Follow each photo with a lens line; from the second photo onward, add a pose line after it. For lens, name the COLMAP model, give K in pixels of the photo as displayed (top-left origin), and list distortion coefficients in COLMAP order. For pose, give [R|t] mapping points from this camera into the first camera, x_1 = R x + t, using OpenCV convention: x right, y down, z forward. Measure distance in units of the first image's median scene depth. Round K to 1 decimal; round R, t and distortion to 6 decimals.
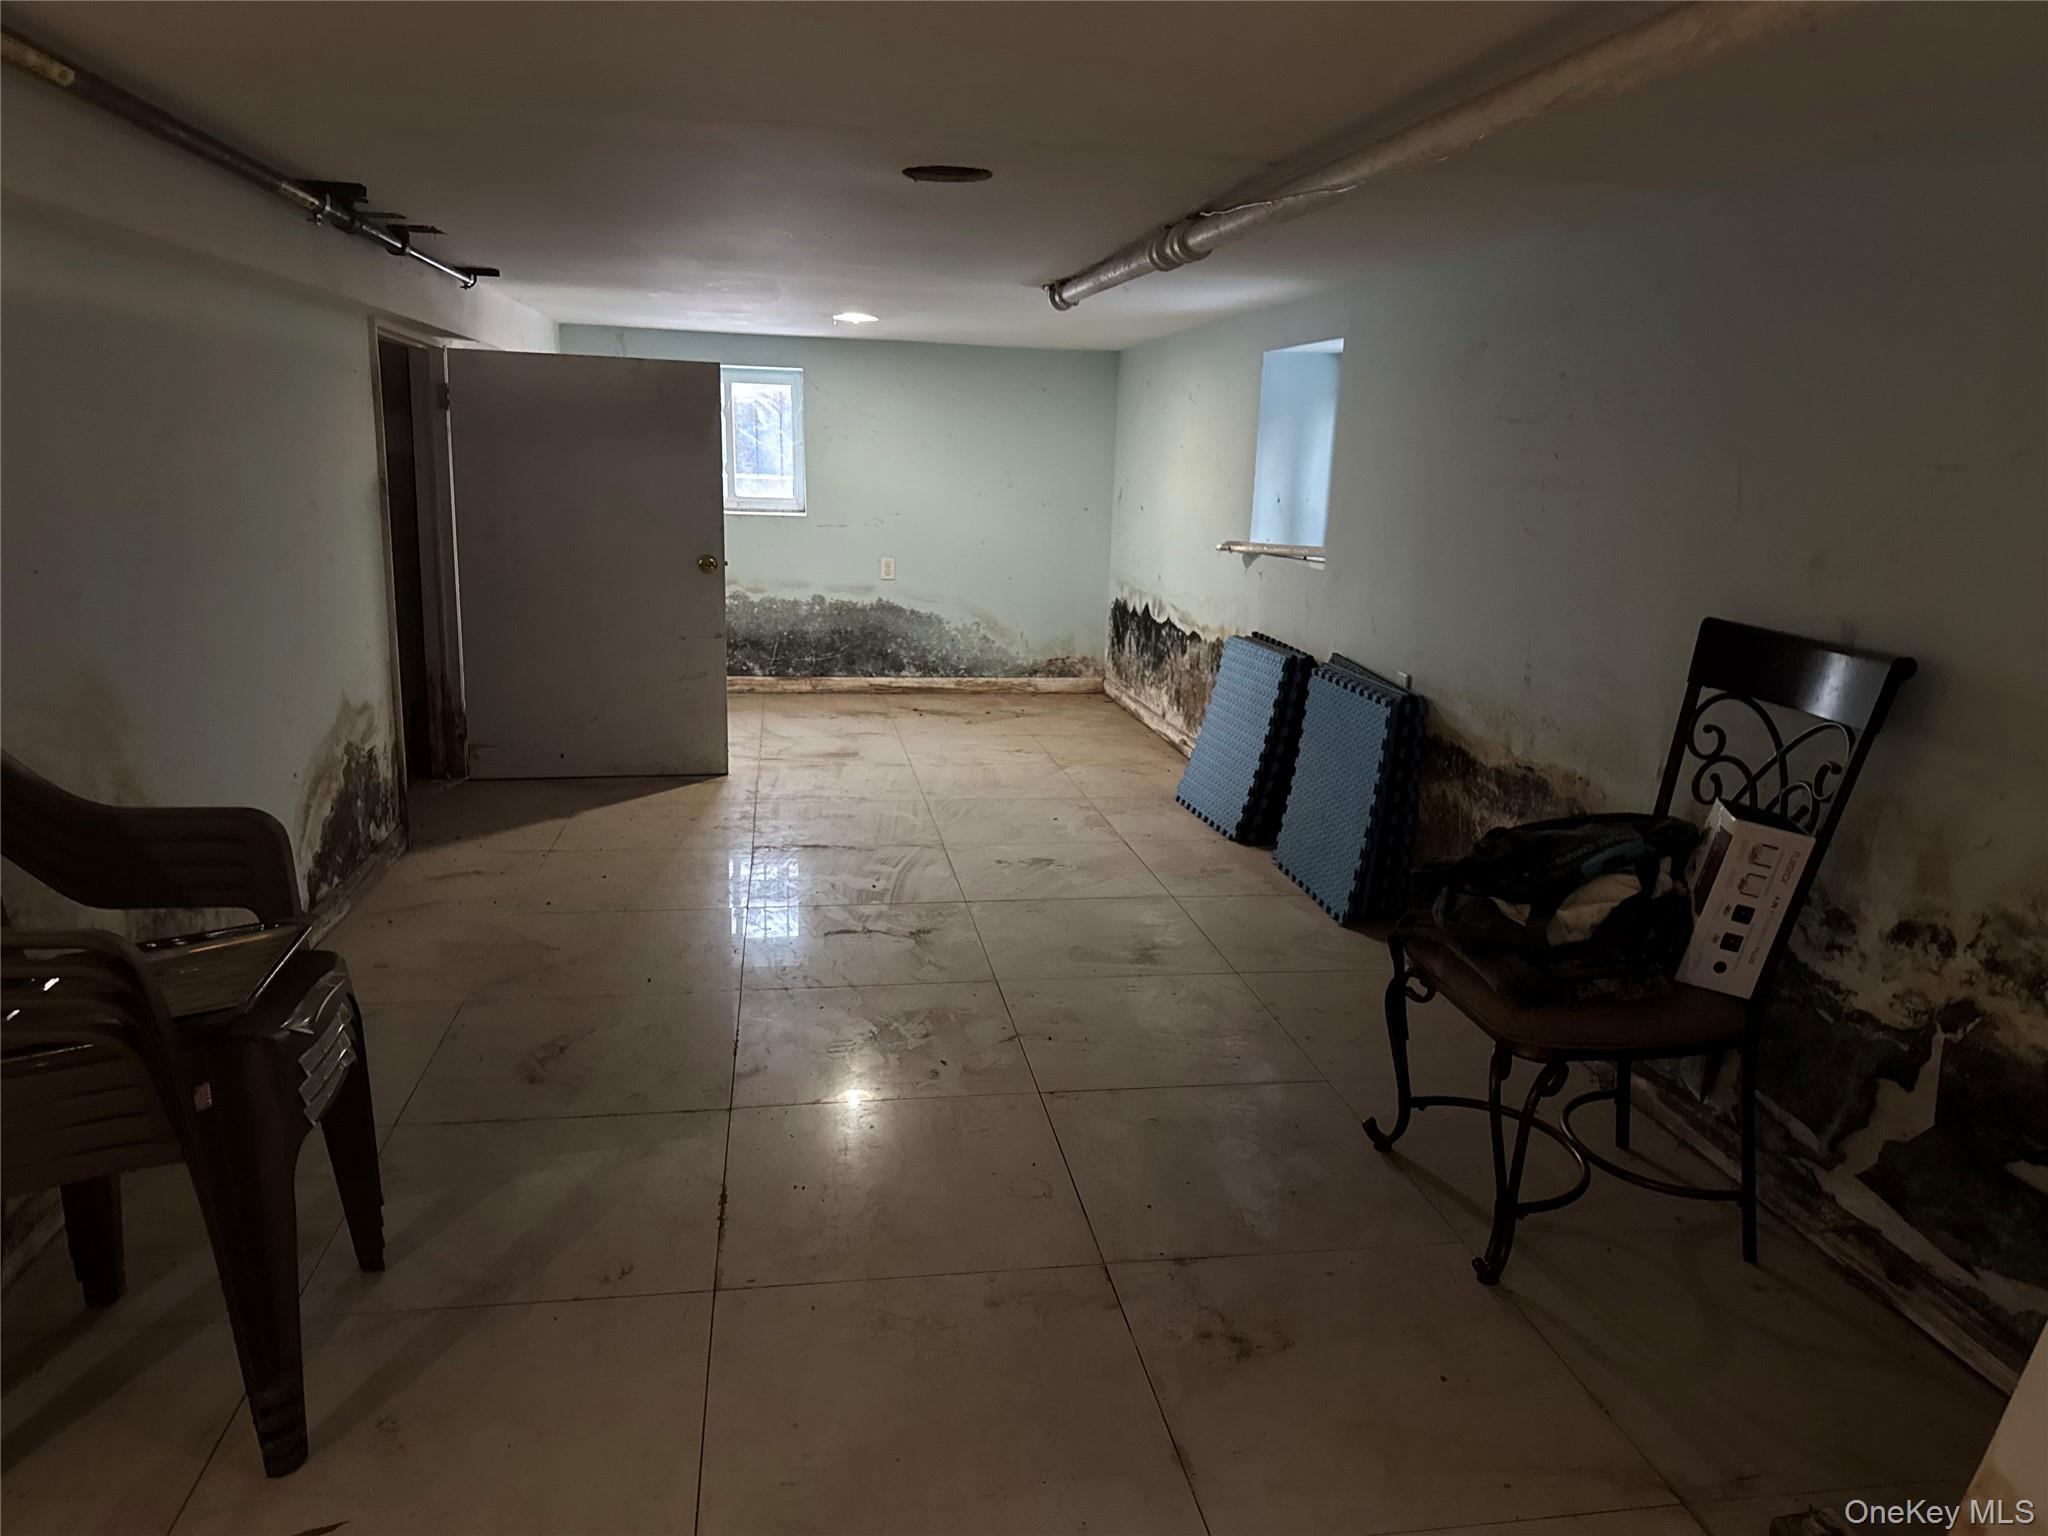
lens RADIAL K [[1410.3, 0, 1007.9], [0, 1410.3, 776.5], [0, 0, 1]] dist [0.126572, -0.179122]
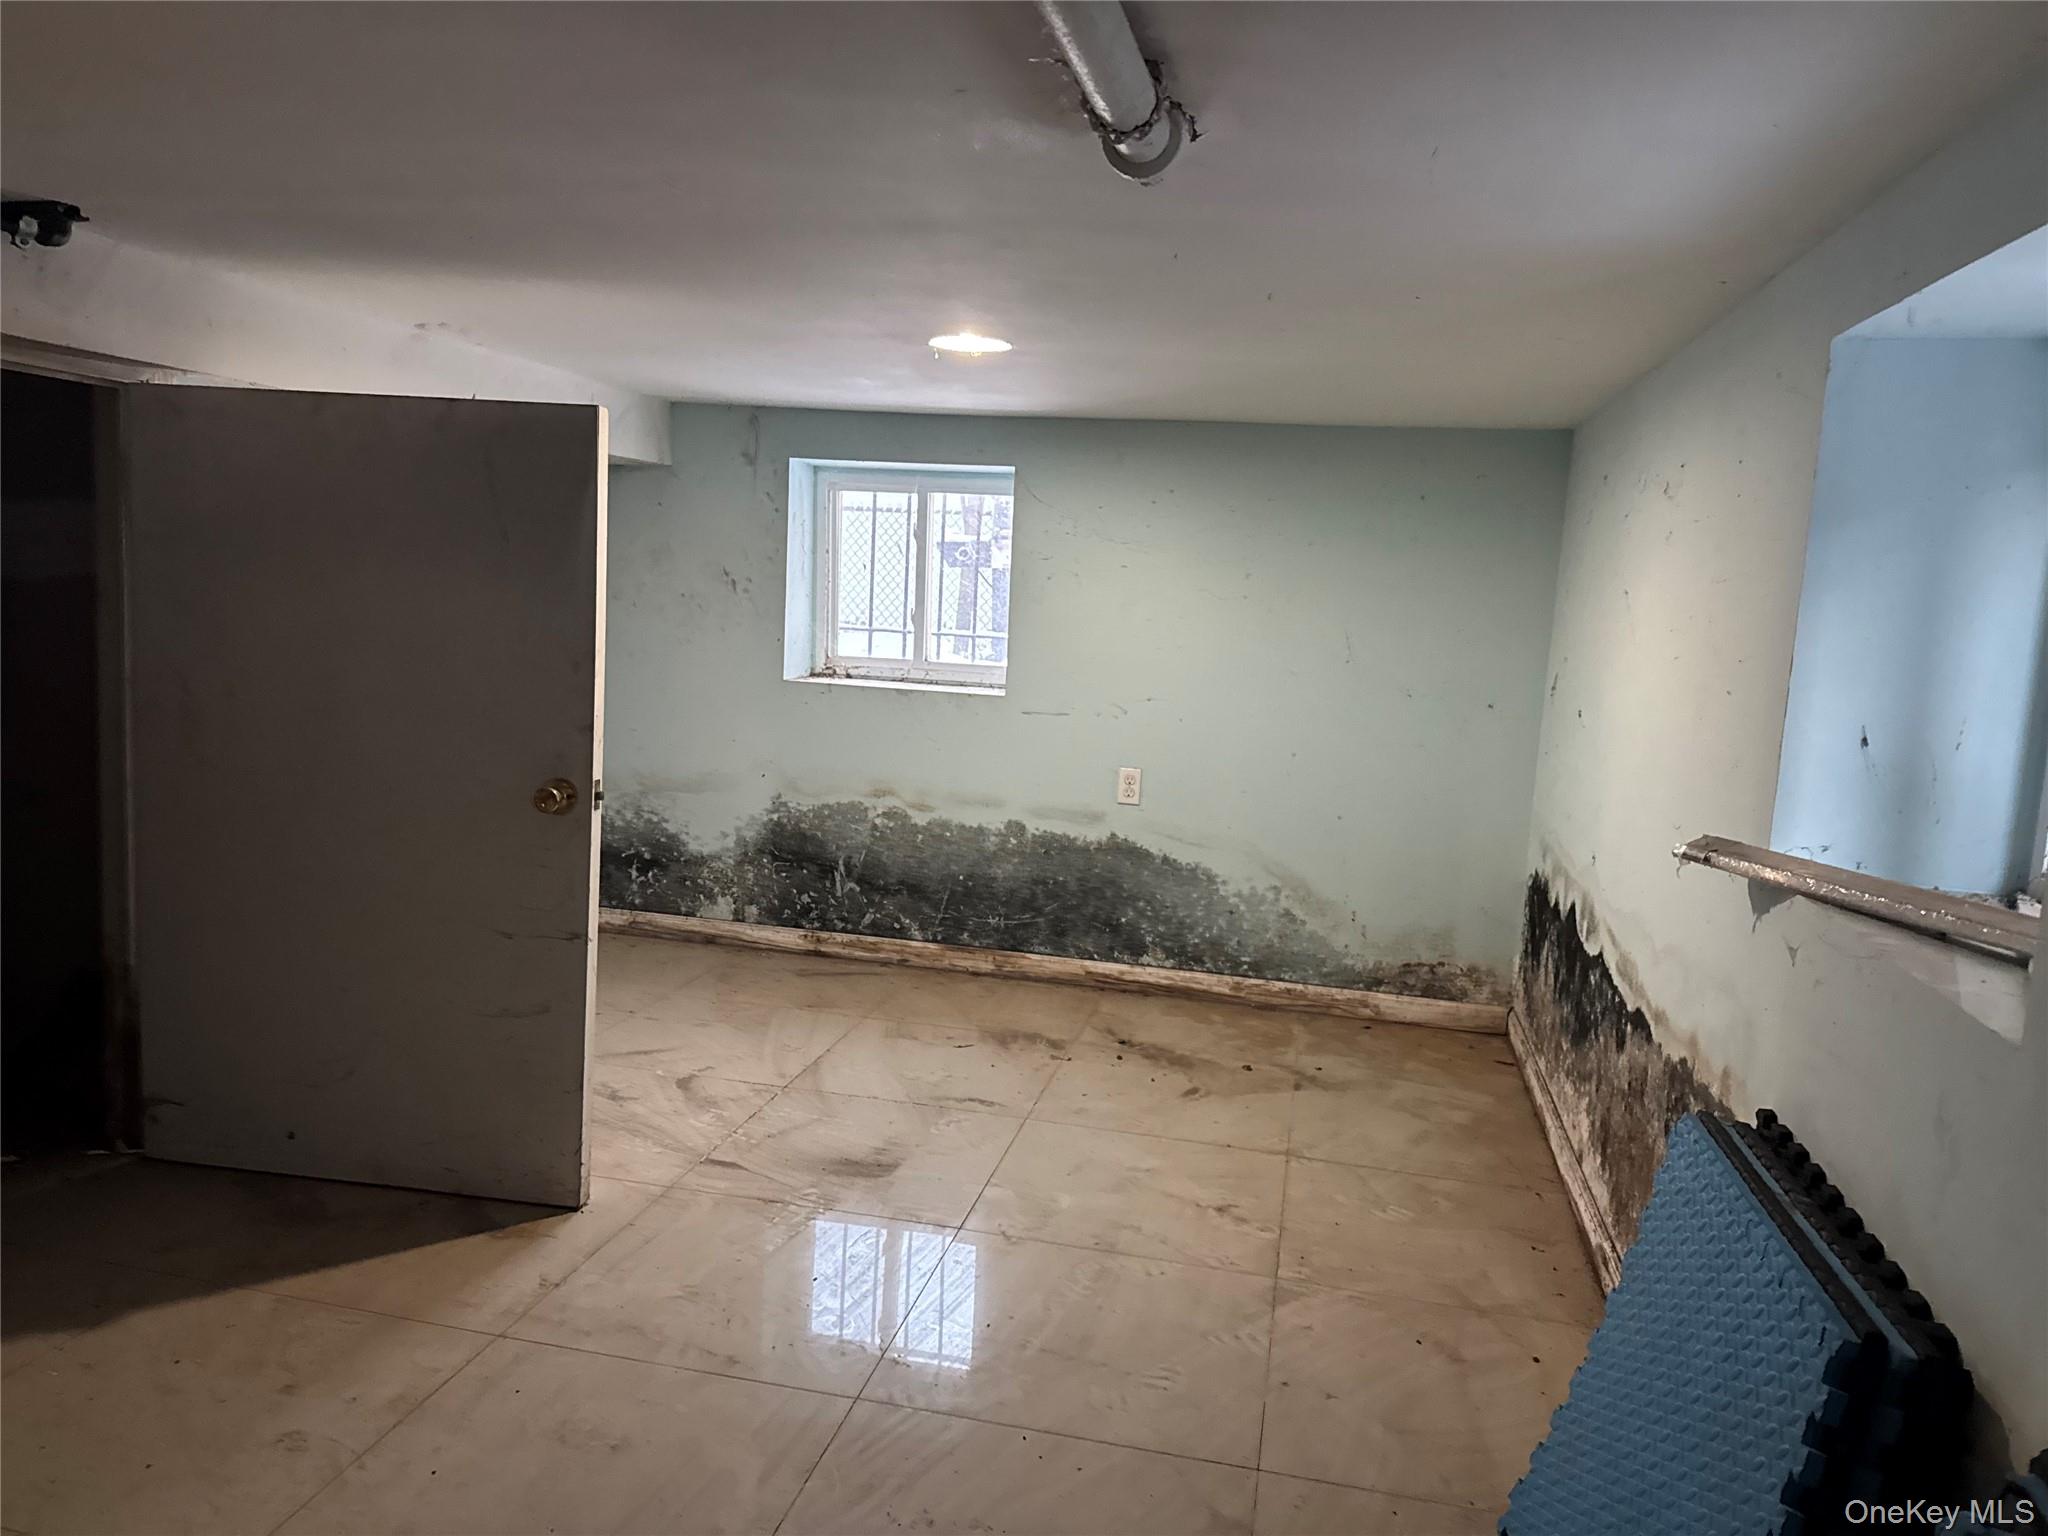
lens RADIAL K [[1410.3, 0, 1007.9], [0, 1410.3, 776.5], [0, 0, 1]] dist [0.126572, -0.179122]
pose [[0.925336, 0.069597, -0.372704, 0.091371], [-0.107244, 0.990909, -0.081223, -0.096103], [0.363663, 0.115129, 0.924389, 0.421422]]
